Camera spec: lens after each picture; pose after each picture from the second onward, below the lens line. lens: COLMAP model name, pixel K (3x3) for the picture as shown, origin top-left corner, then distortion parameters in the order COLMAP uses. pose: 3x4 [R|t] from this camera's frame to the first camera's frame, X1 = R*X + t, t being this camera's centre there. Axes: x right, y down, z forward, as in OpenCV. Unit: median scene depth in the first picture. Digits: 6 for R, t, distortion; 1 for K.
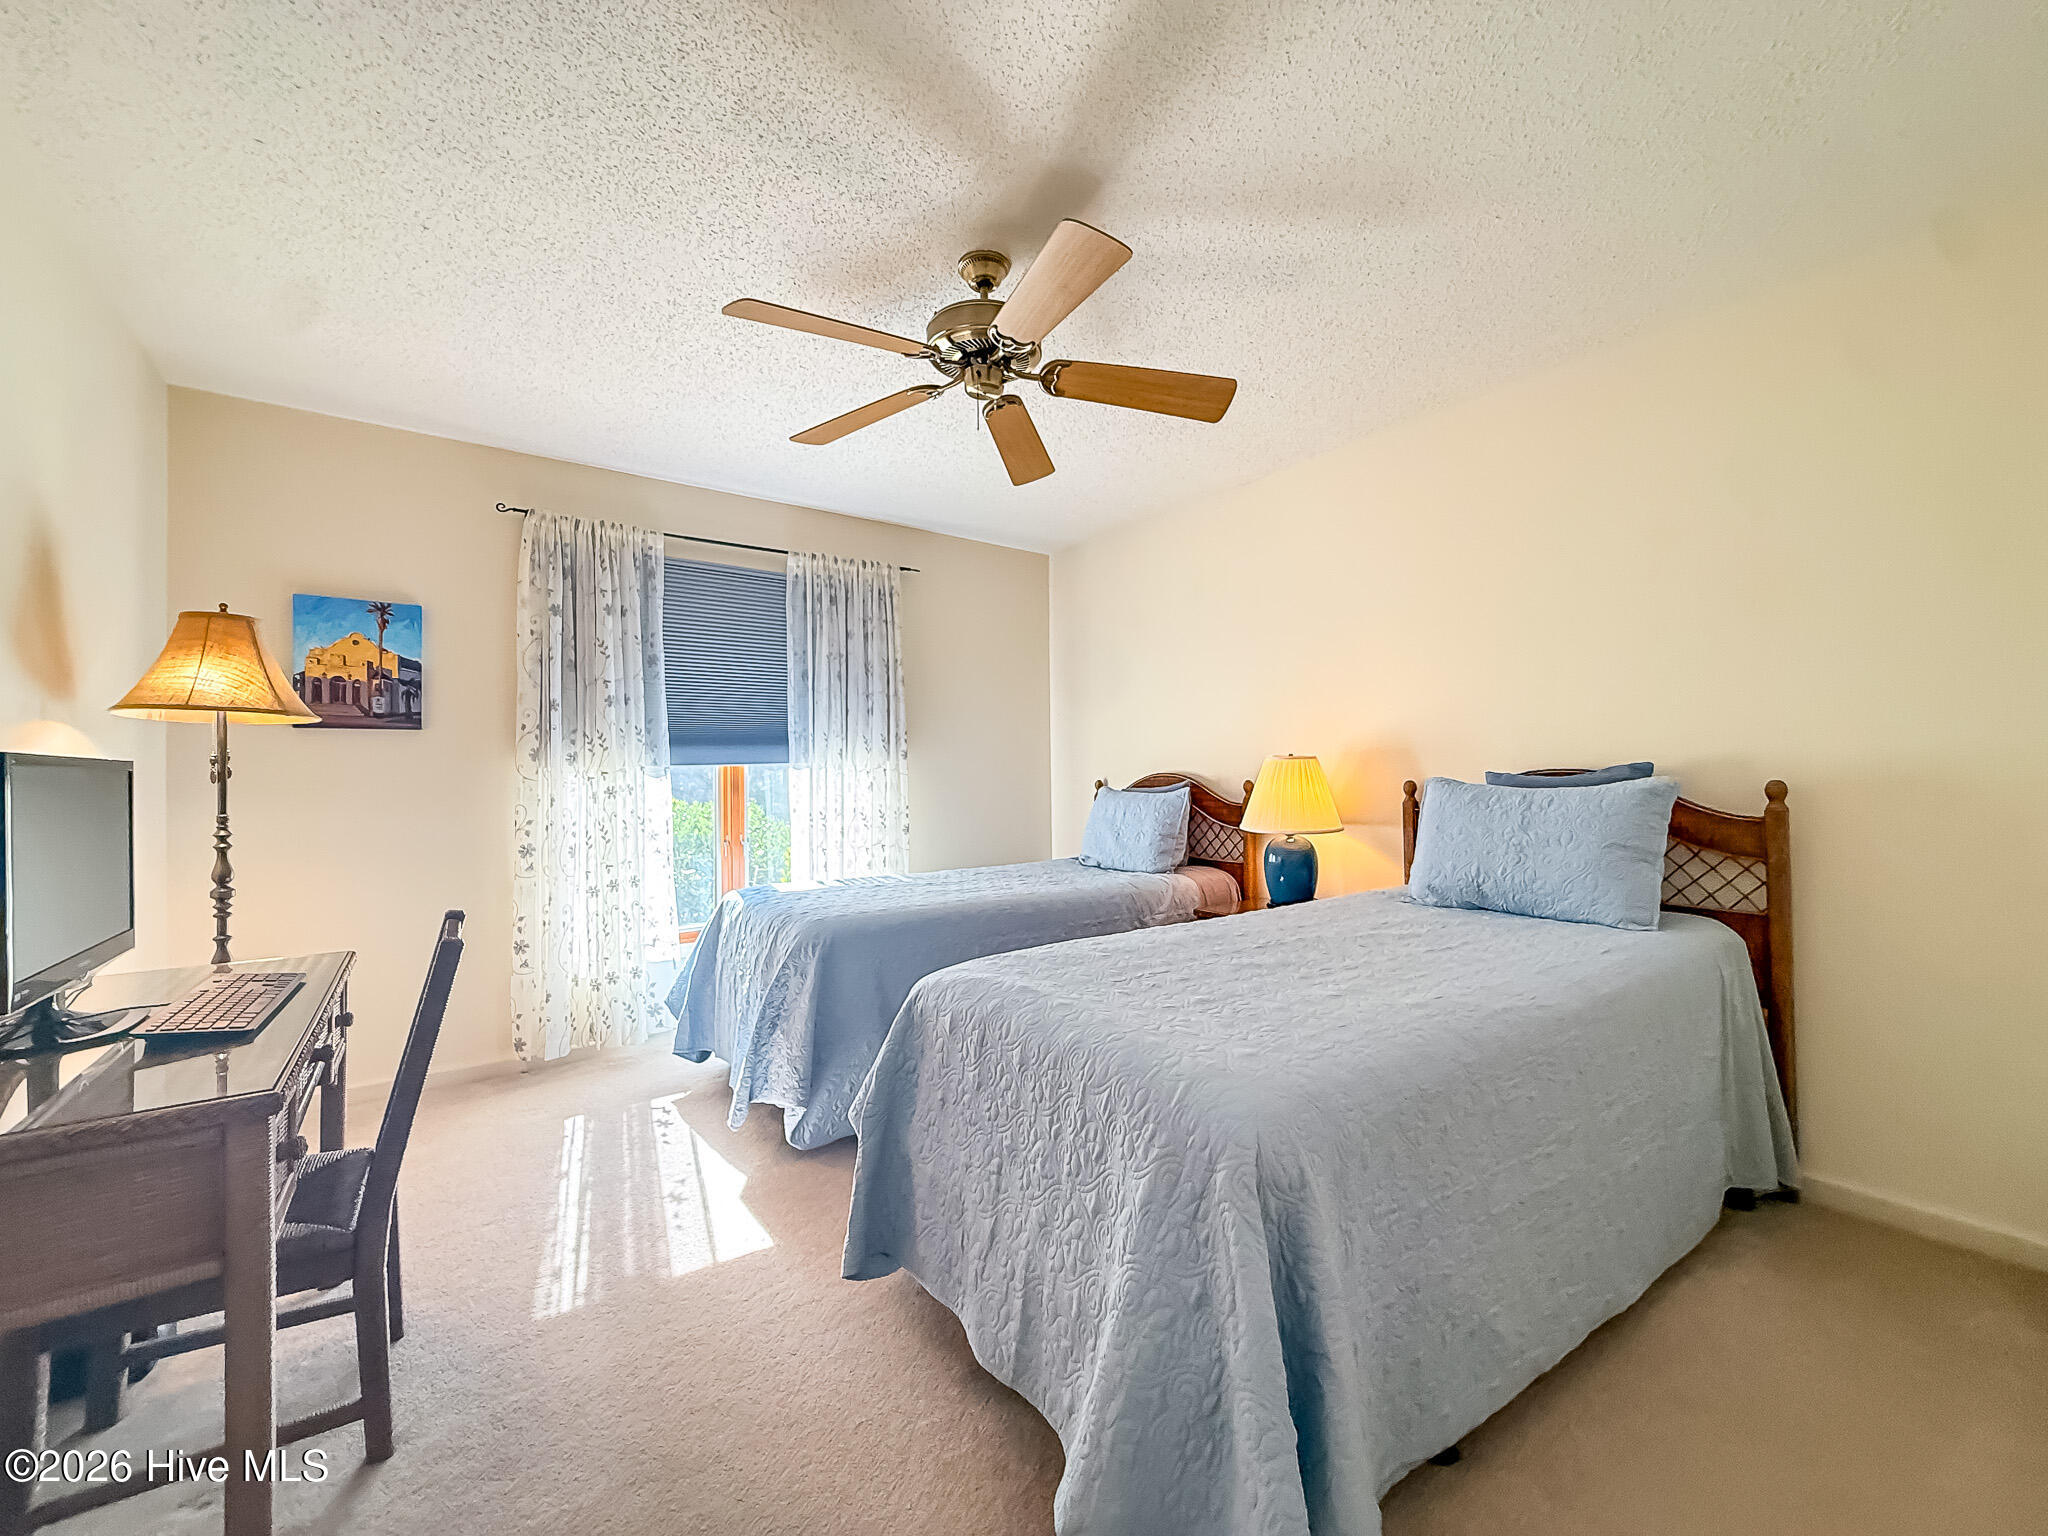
lens RADIAL K [[815.5, 0, 1020.0], [0, 815.5, 766.3], [0, 0, 1]] dist [-0.000475, 0.000259]
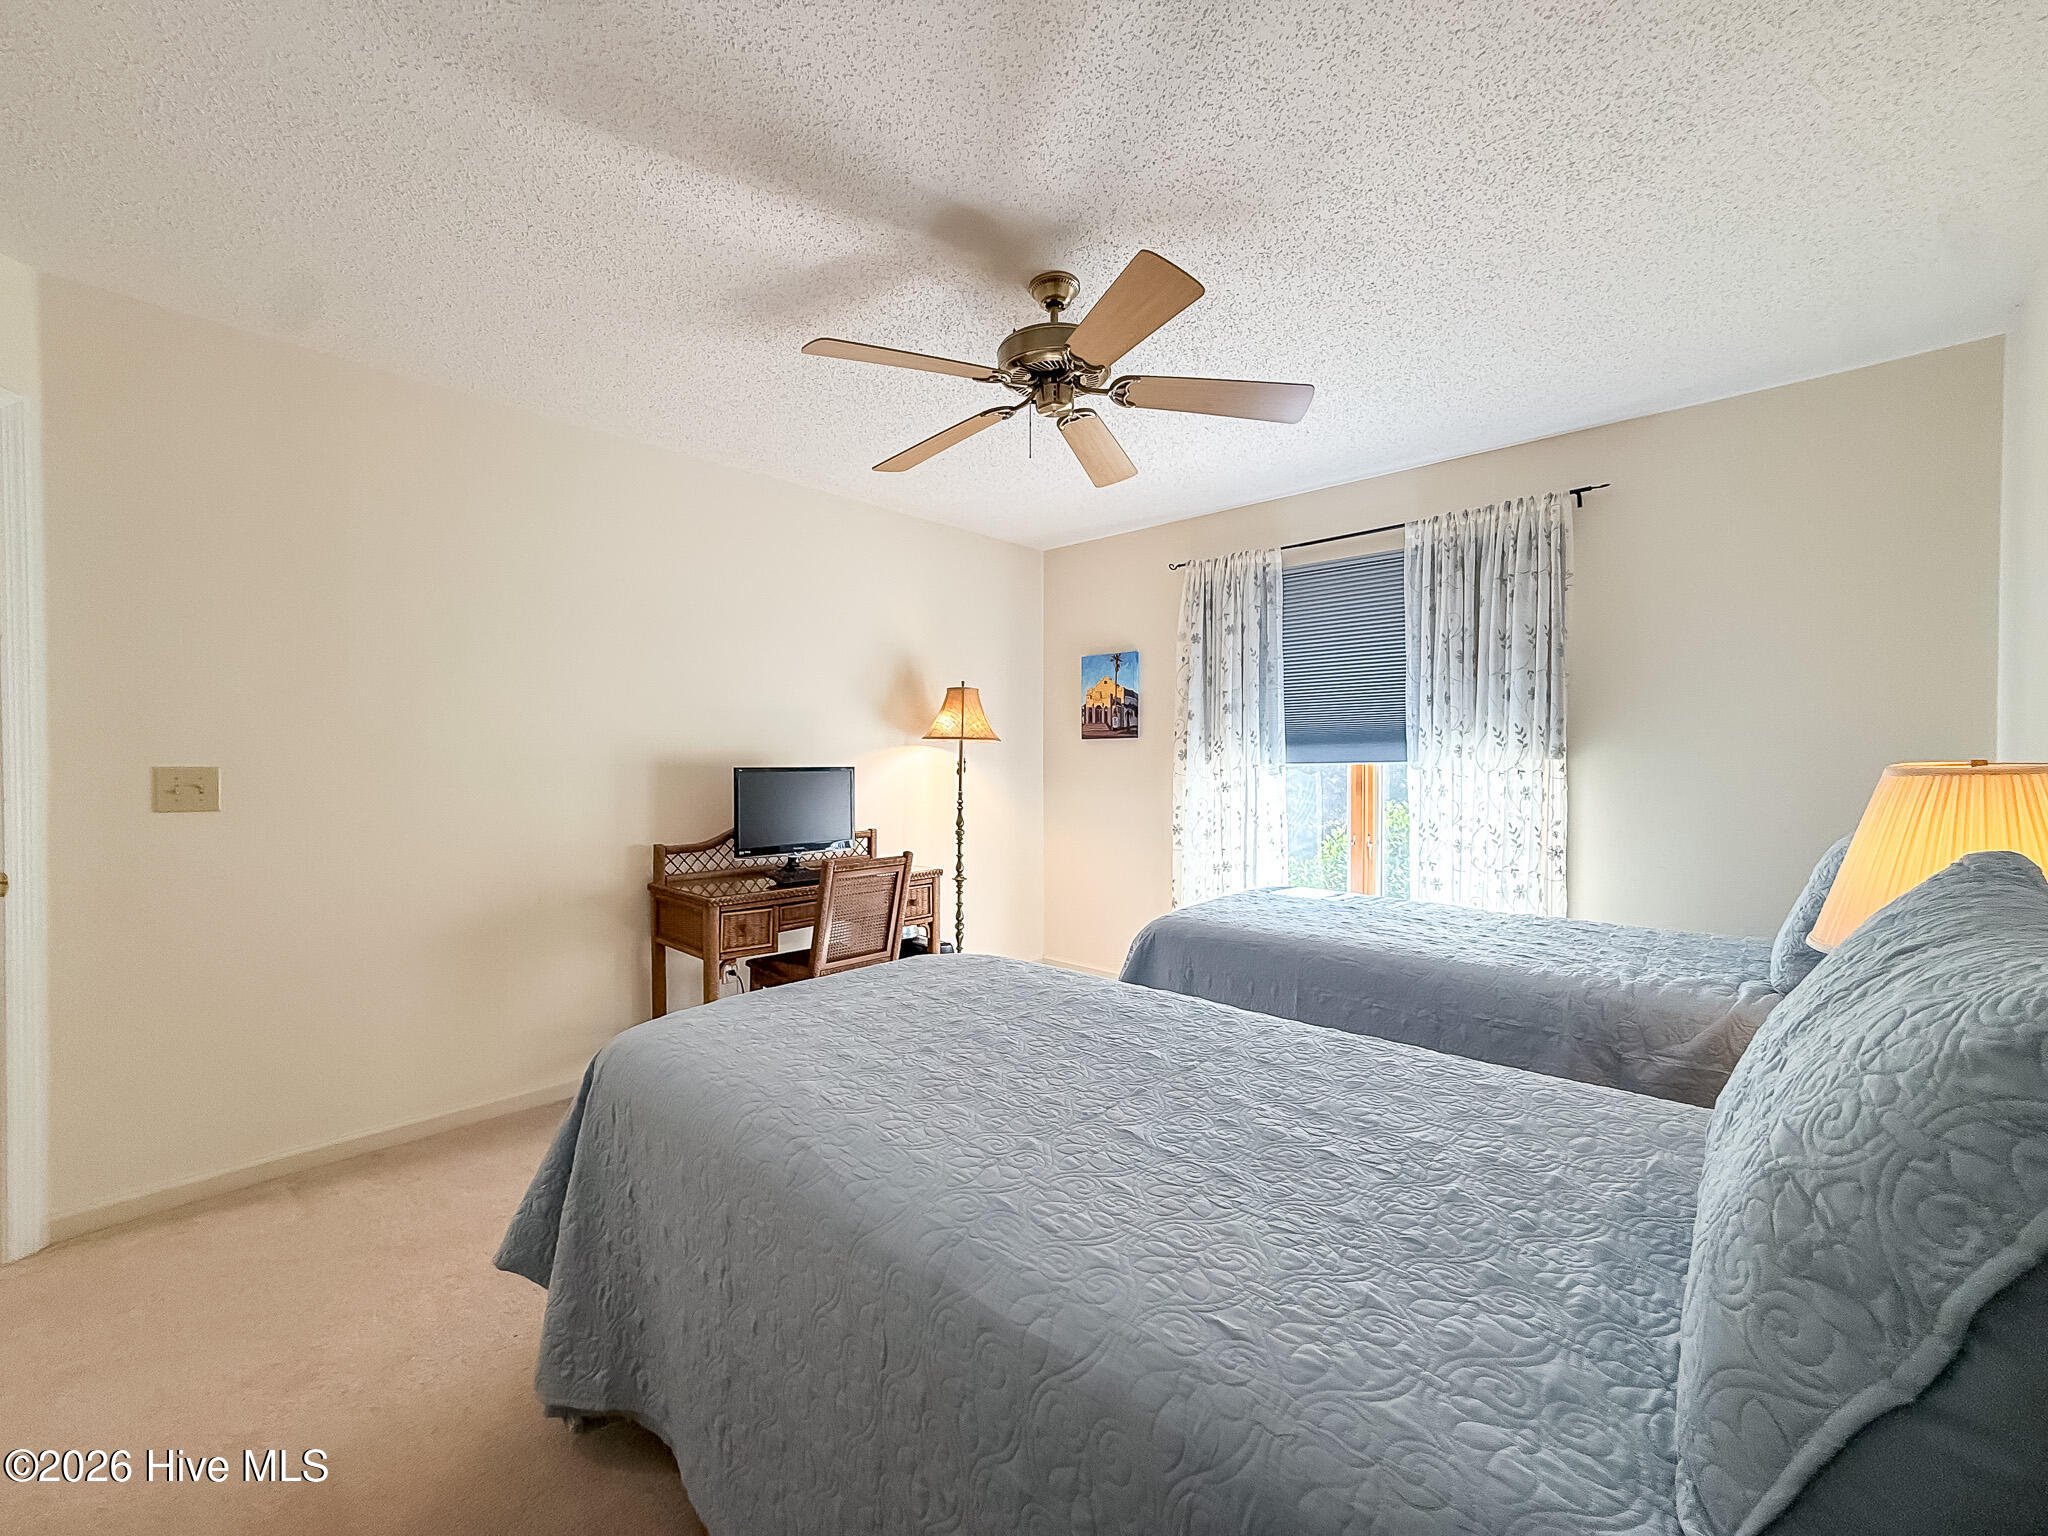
lens RADIAL K [[813.4, 0, 1024.0], [0, 813.4, 768.0], [0, 0, 1]] dist [-0.004771, 0.000135]
pose [[0.216396, 0.016874, -0.976160, 0.539820], [0.005683, 0.999812, 0.018543, -0.017164], [0.976289, -0.009560, 0.216260, 0.435162]]
